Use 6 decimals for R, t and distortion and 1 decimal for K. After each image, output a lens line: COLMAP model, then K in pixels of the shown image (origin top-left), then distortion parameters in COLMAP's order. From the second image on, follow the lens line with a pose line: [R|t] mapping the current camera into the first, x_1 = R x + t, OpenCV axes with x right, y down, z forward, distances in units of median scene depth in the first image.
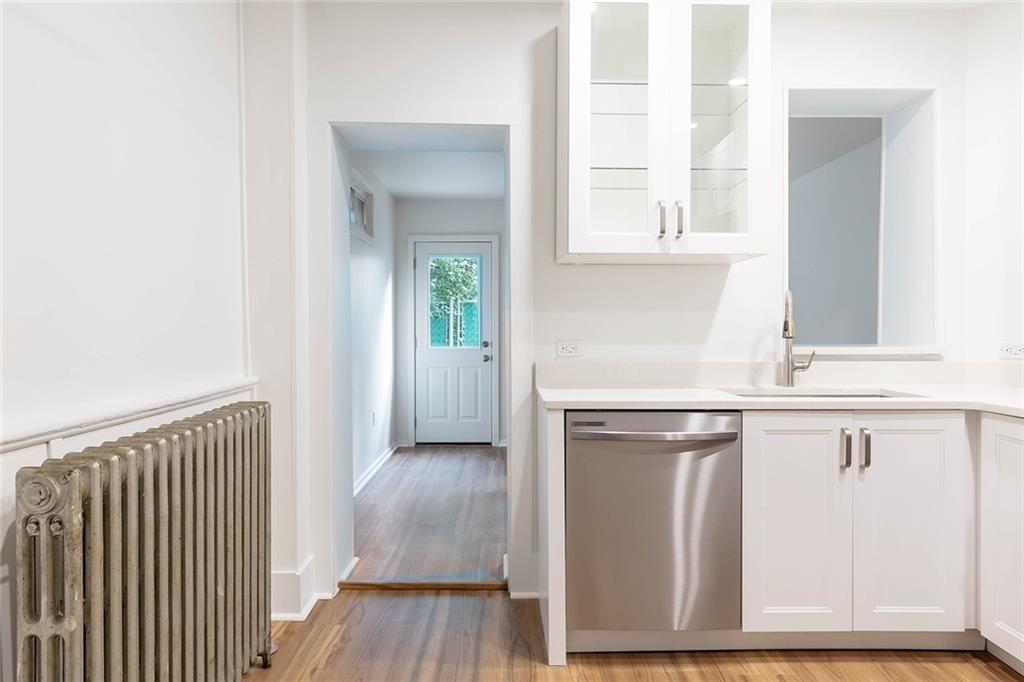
lens RADIAL K [[716.2, 0, 512.0], [0, 716.2, 341.0], [0, 0, 1]] dist [-0.002232, -0.001003]
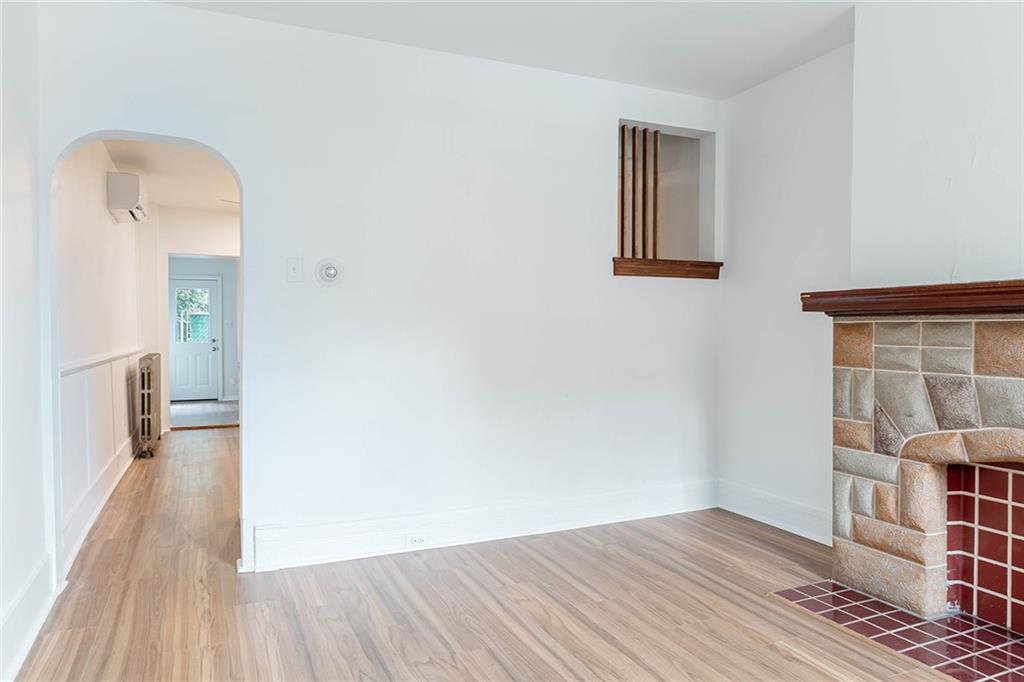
lens RADIAL K [[716.2, 0, 512.0], [0, 716.2, 341.0], [0, 0, 1]] dist [-0.002232, -0.001003]
pose [[0.919618, -0.012141, 0.392626, -0.053088], [0.014858, 0.999882, -0.003882, 0.022777], [-0.392533, 0.009403, 0.919690, -0.837997]]
